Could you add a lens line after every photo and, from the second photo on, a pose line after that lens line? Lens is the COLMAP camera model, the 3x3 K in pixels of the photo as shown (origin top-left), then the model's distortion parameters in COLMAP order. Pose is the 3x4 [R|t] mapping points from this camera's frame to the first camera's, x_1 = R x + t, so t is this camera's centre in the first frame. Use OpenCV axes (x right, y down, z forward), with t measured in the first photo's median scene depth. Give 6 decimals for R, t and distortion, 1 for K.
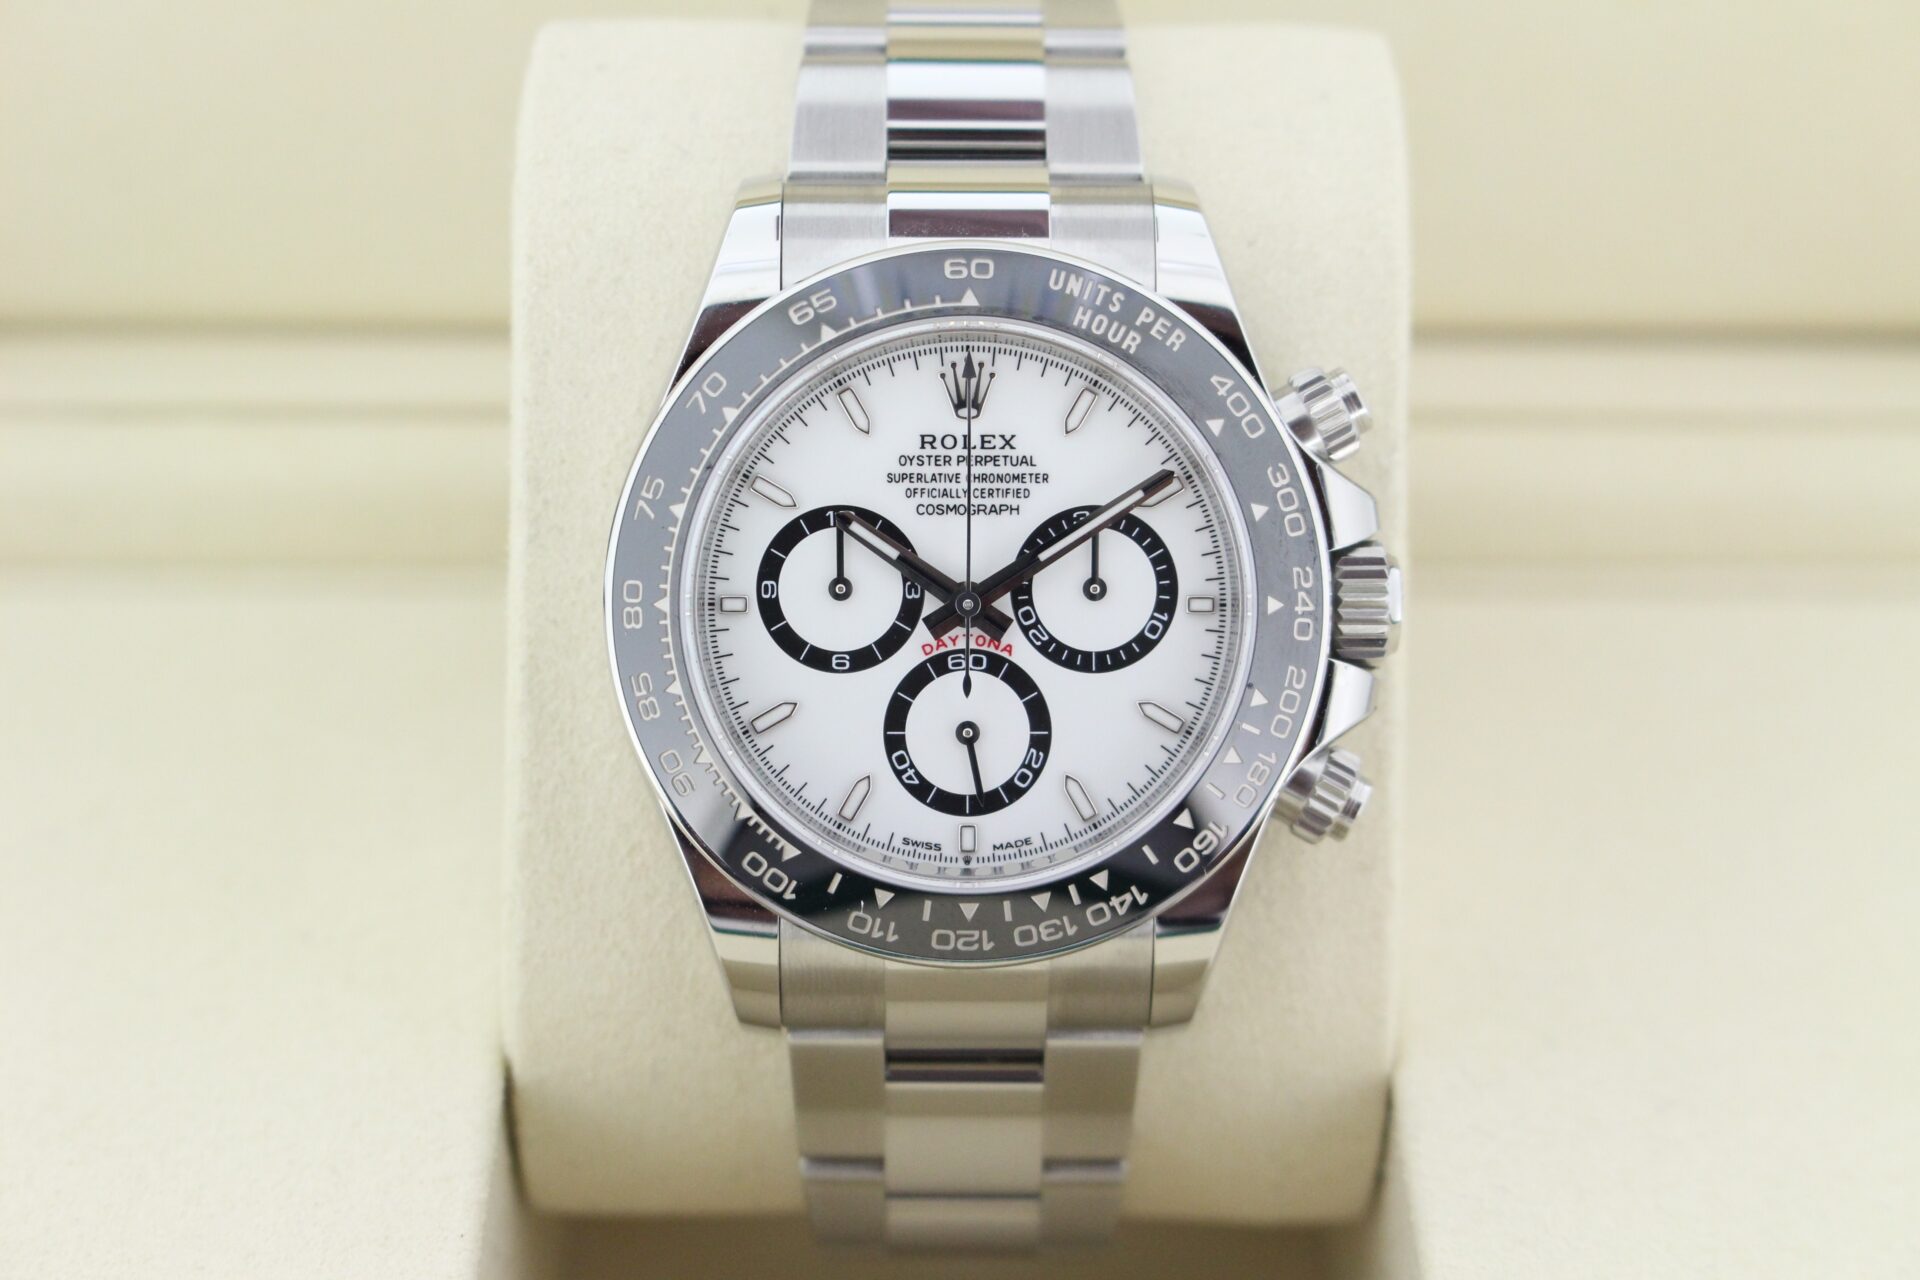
lens RADIAL K [[4390.0, 0, 960.0], [0, 4390.0, 640.0], [0, 0, 1]] dist [0.035536, 0.019645]
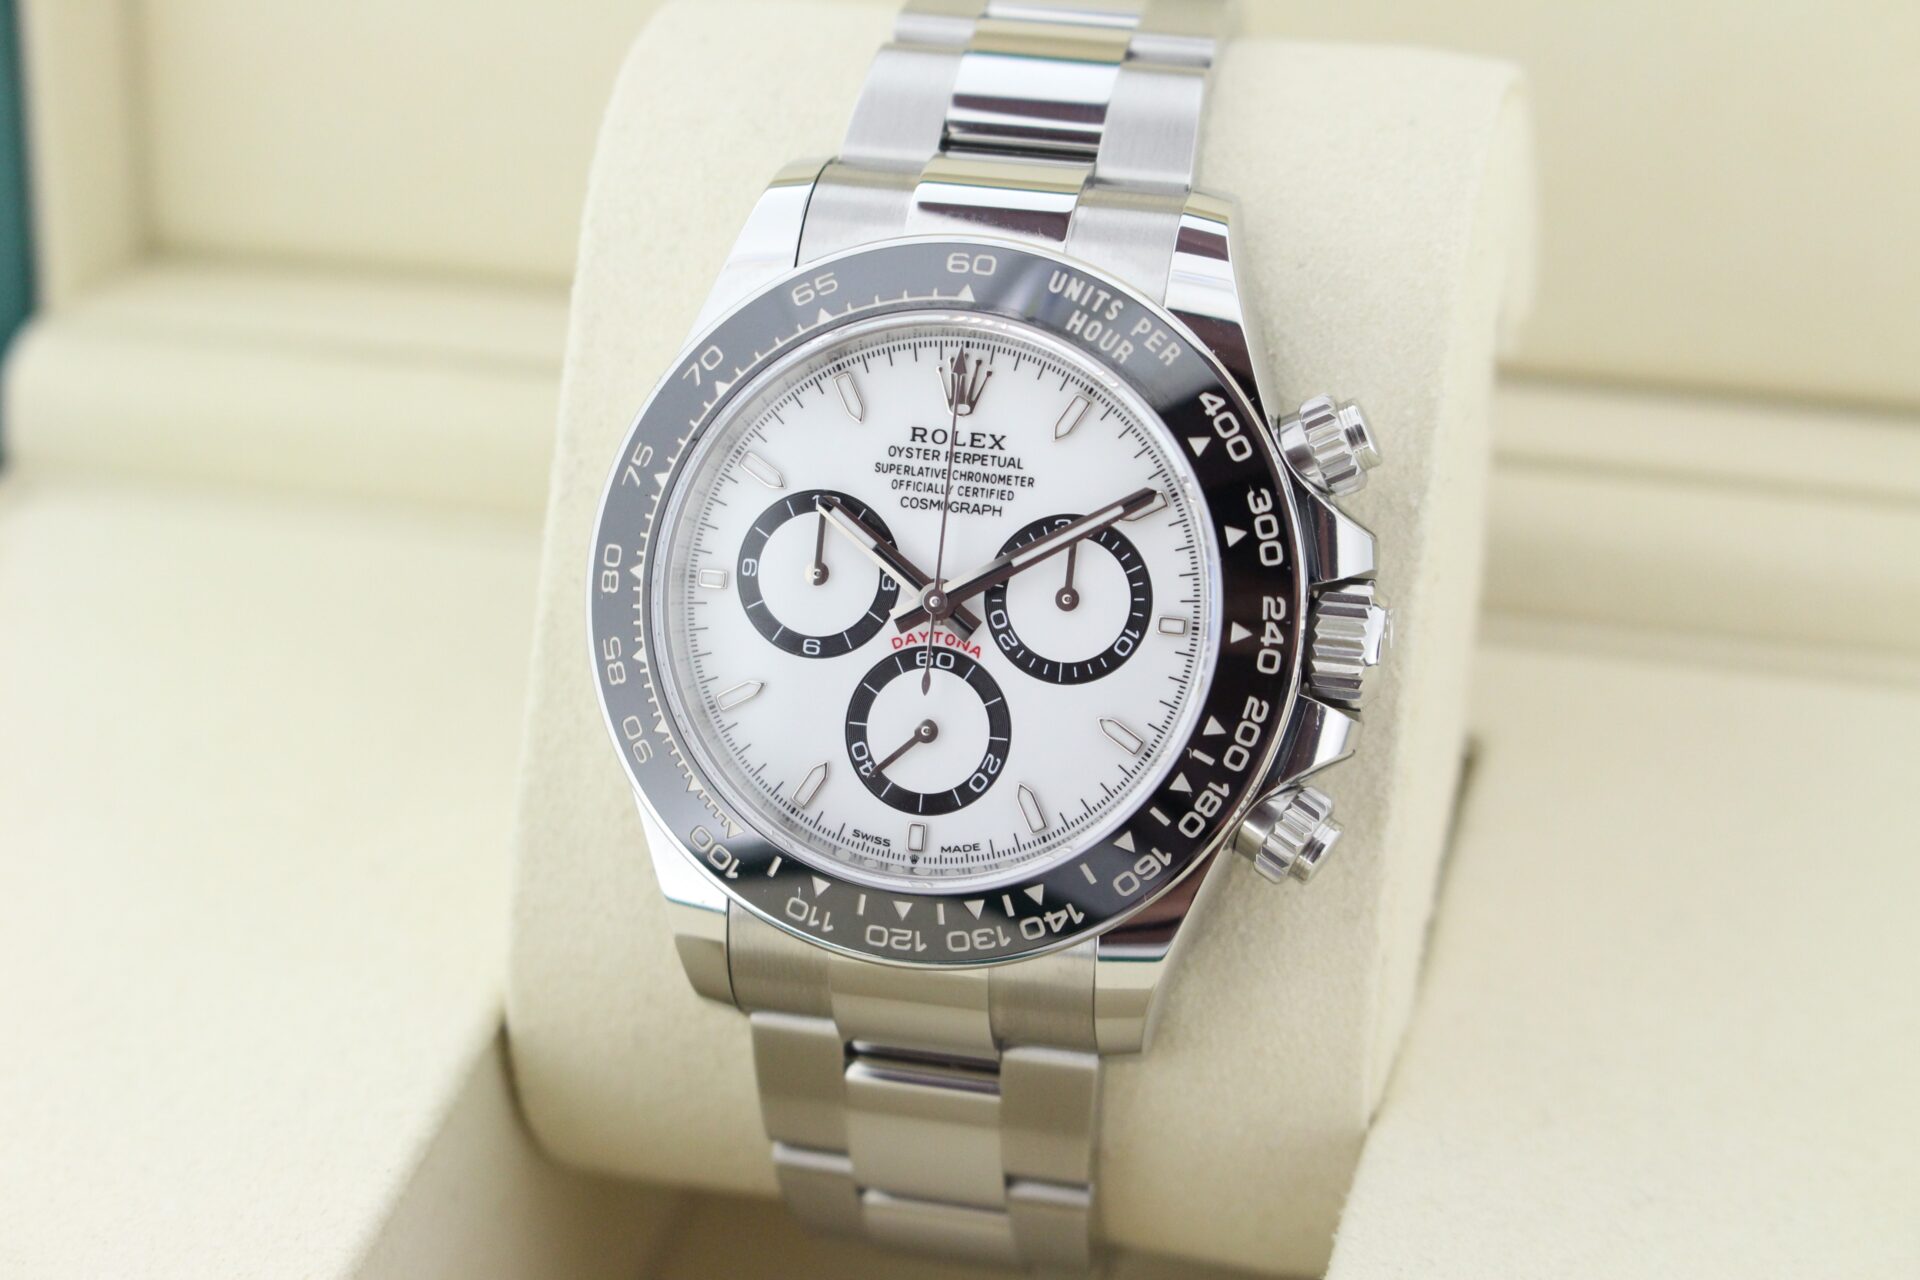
lens RADIAL K [[4390.0, 0, 960.0], [0, 4390.0, 640.0], [0, 0, 1]] dist [0.035536, 0.019645]
pose [[0.970298, 0.101220, -0.219717, 0.224029], [-0.102762, 0.994696, 0.004432, -0.004392], [0.219000, 0.018278, 0.975554, 0.036553]]
